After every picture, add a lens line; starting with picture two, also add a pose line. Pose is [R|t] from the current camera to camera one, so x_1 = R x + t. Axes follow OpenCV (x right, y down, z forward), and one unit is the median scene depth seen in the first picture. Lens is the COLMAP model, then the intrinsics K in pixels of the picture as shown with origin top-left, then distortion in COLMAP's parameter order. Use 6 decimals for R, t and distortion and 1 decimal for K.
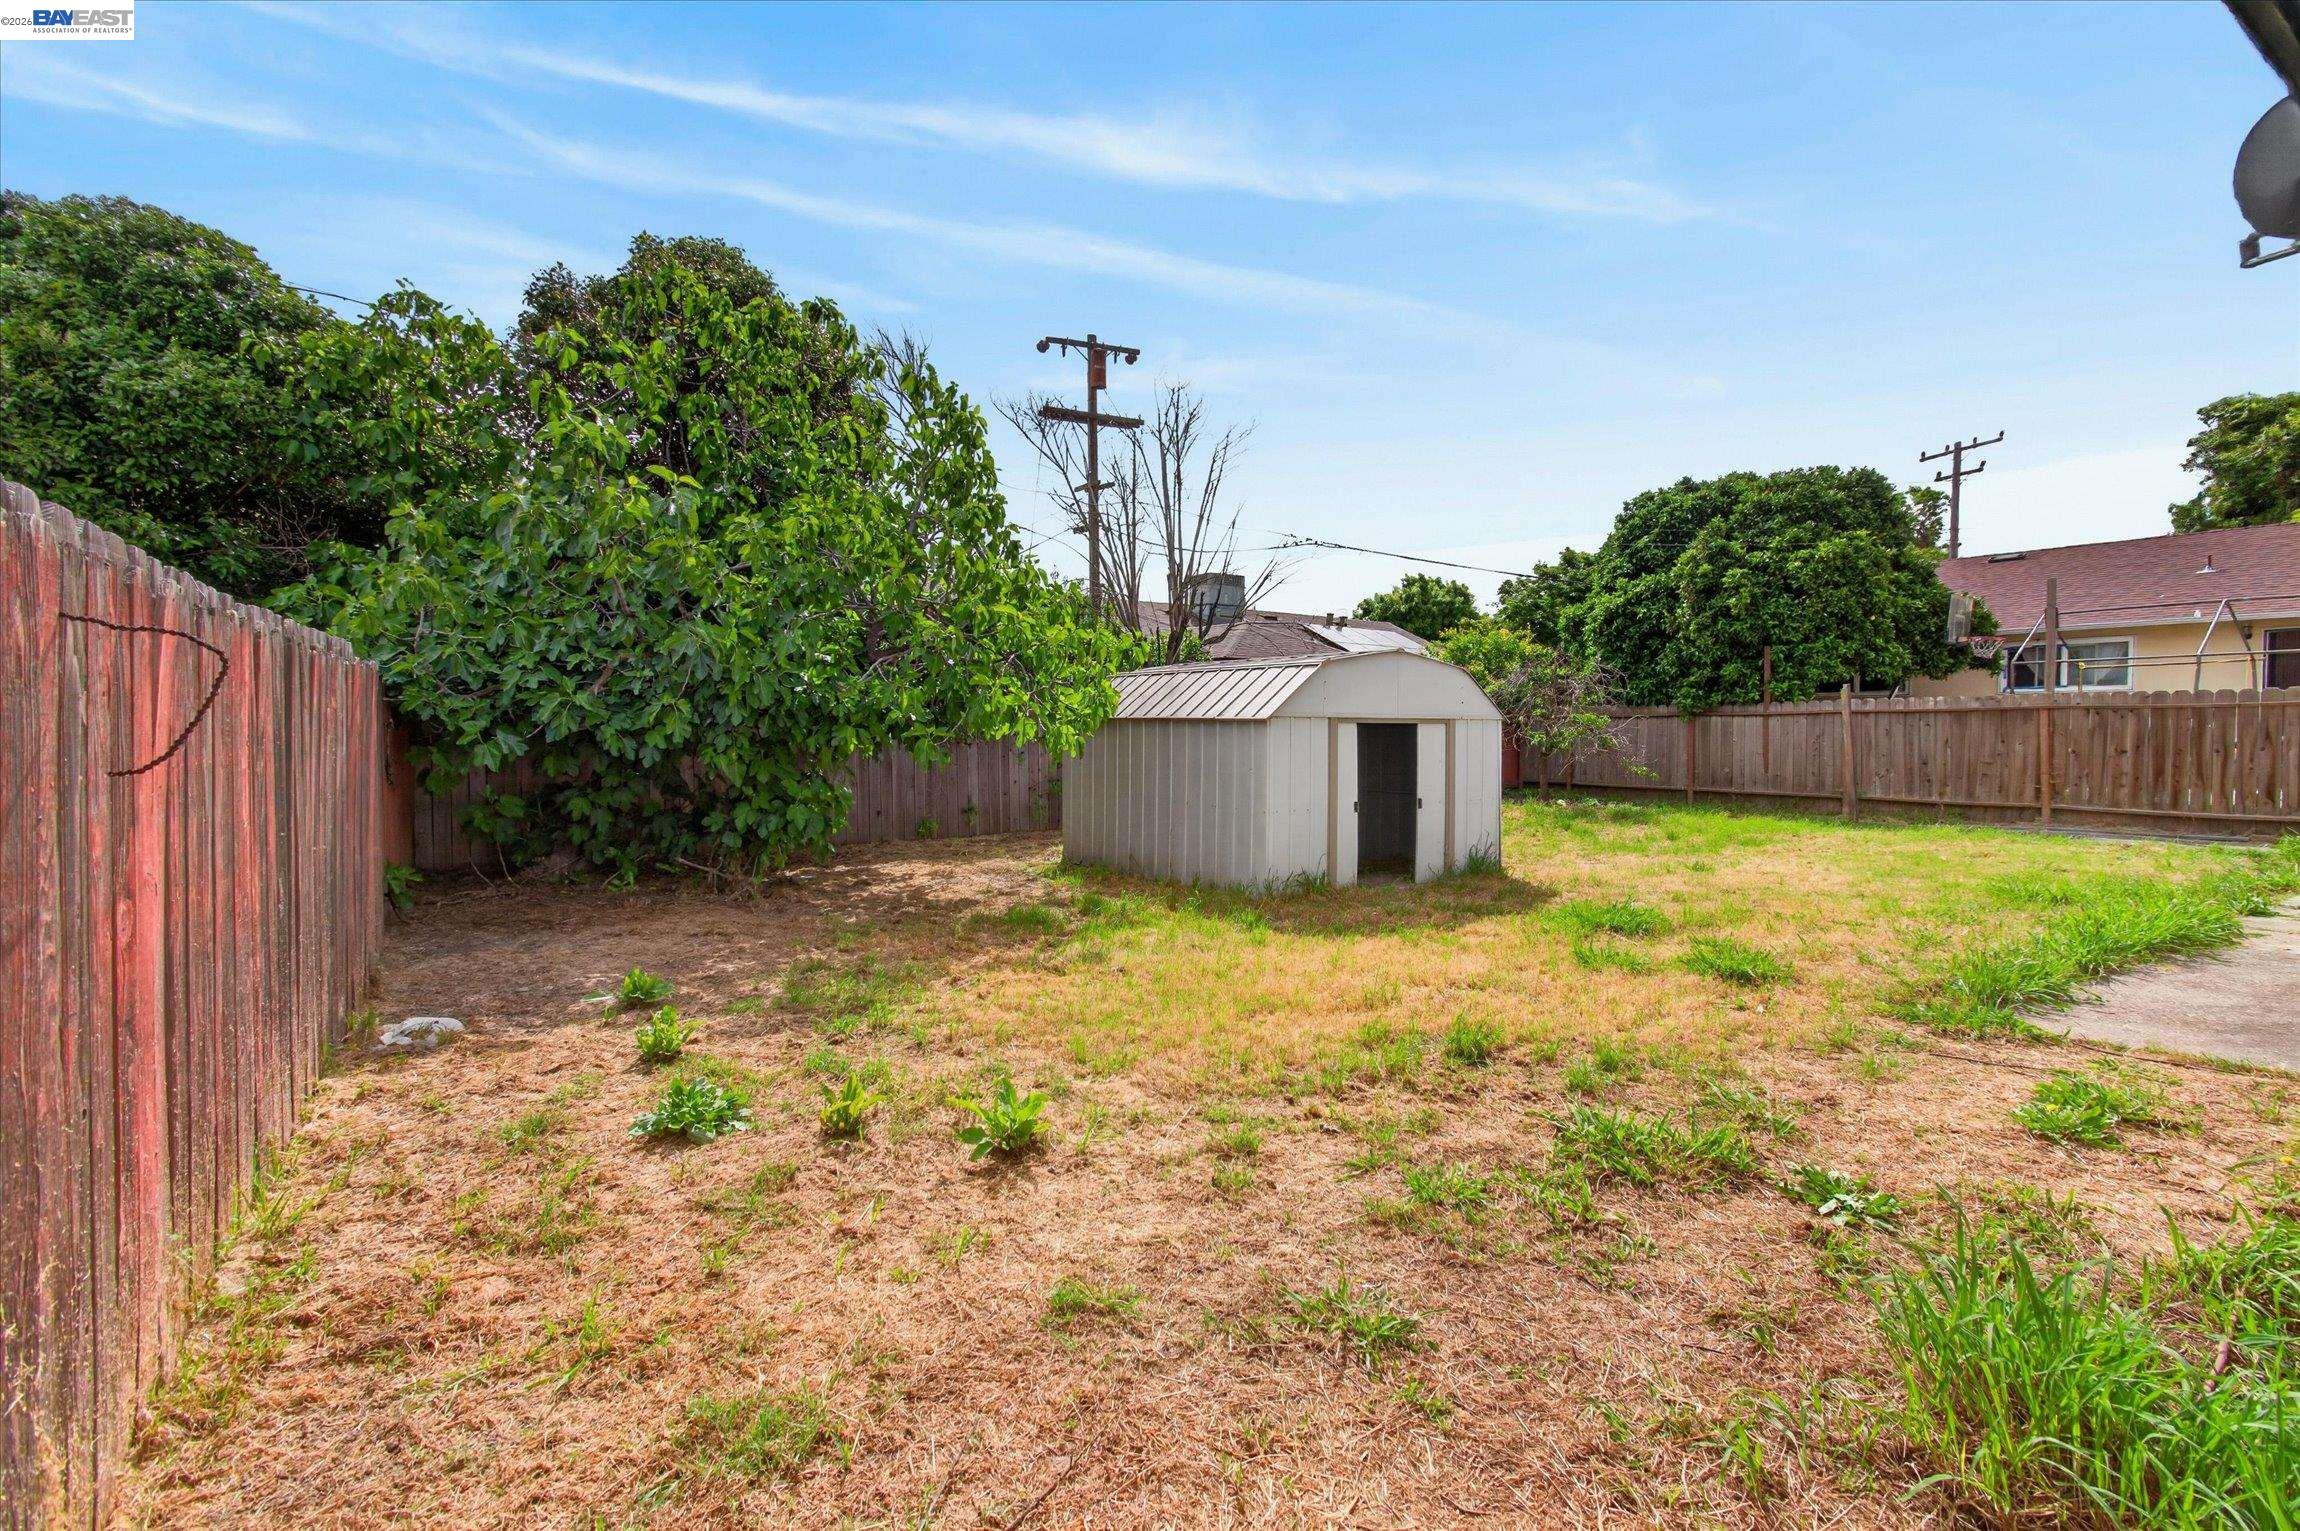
lens RADIAL K [[1028.5, 0, 1150.0], [0, 1028.5, 765.5], [0, 0, 1]] dist [-0.000533, 0.001073]
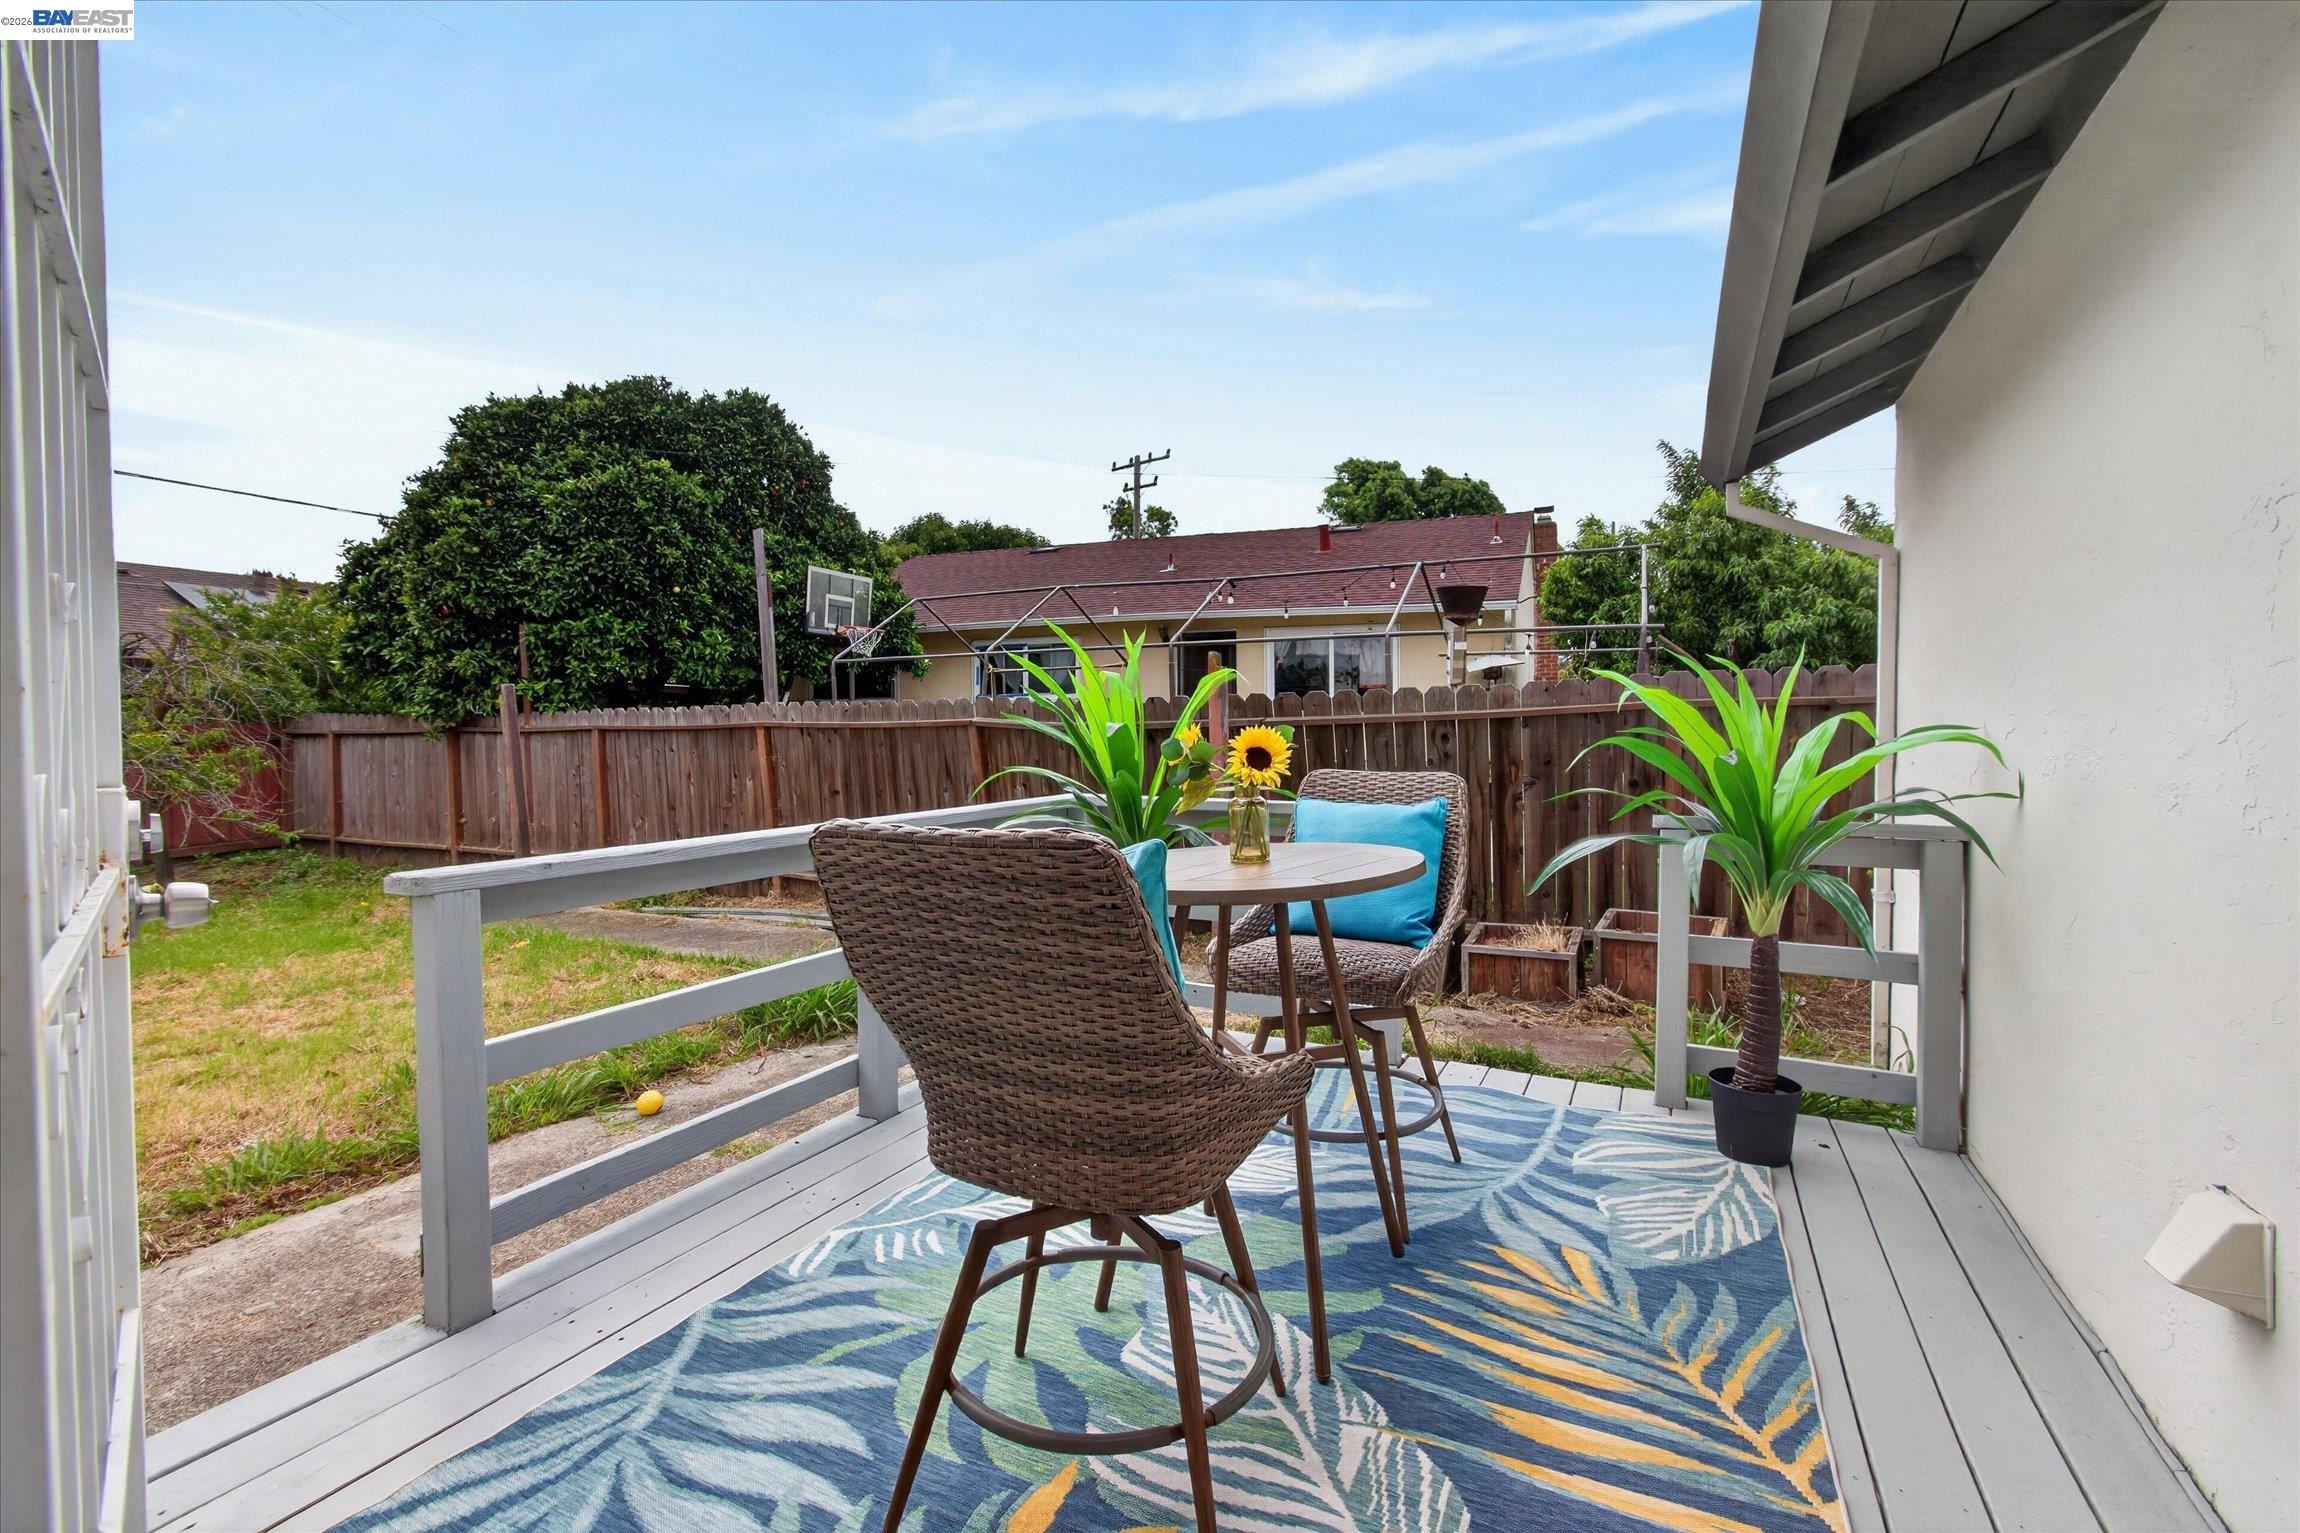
lens RADIAL K [[1041.8, 0, 1178.9], [0, 1041.8, 765.4], [0, 0, 1]] dist [-0.003067, -0.000499]
pose [[0.841505, -0.022871, 0.539765, 0.397464], [0.022558, 0.999720, 0.007192, -0.015769], [-0.539778, 0.006124, 0.841785, 0.157848]]
